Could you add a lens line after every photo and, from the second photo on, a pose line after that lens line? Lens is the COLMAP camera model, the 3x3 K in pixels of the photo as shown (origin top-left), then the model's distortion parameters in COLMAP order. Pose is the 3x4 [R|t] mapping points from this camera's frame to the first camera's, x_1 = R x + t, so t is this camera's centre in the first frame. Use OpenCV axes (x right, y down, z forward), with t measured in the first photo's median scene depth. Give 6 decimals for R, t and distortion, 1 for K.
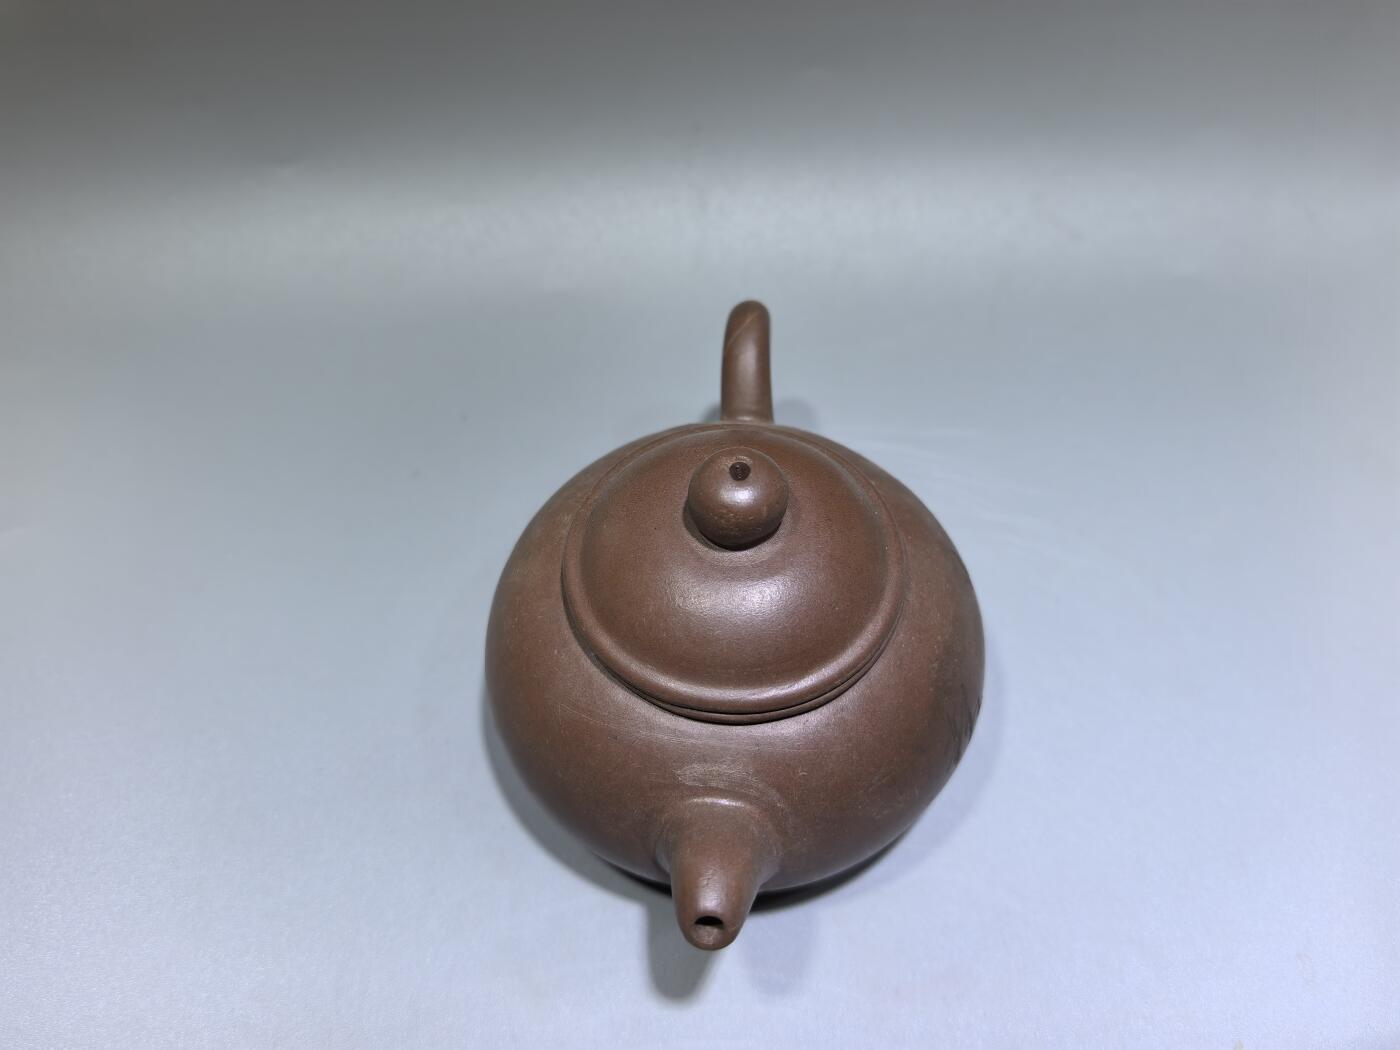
lens RADIAL K [[1093.8, 0, 700.0], [0, 1093.8, 525.0], [0, 0, 1]] dist [-0.000438, -0.000336]
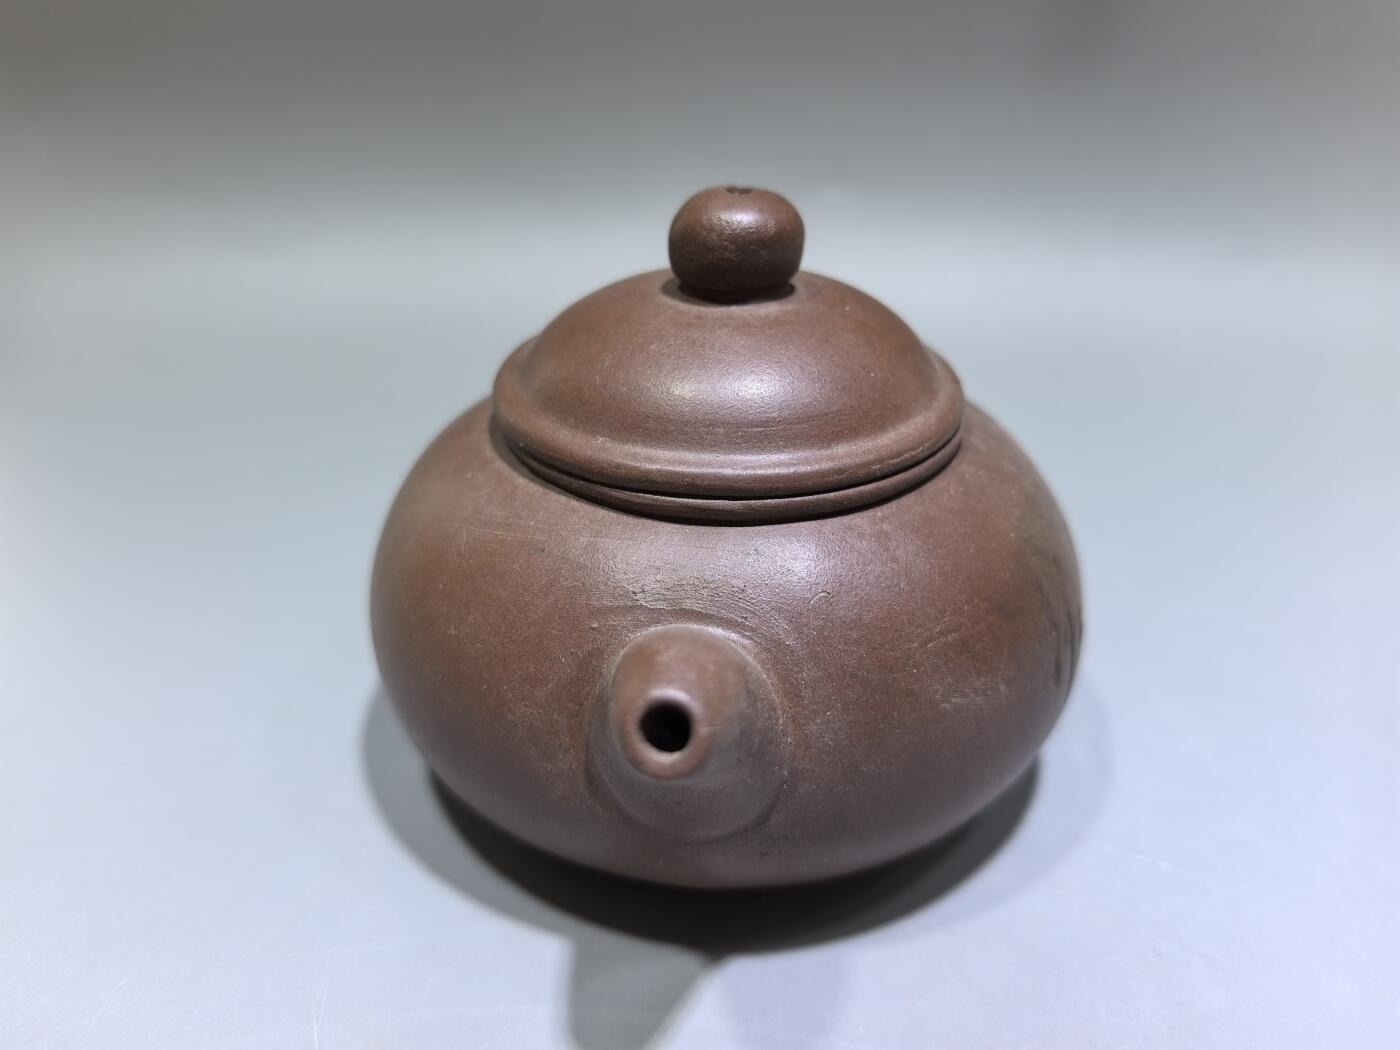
lens RADIAL K [[1218.9, 0, 700.0], [0, 1218.9, 525.0], [0, 0, 1]] dist [-0.000600, -0.001421]
pose [[0.999303, 0.035769, -0.010660, 0.025957], [-0.037050, 0.916113, -0.399205, 0.473575], [-0.004513, 0.399322, 0.916800, 0.316434]]
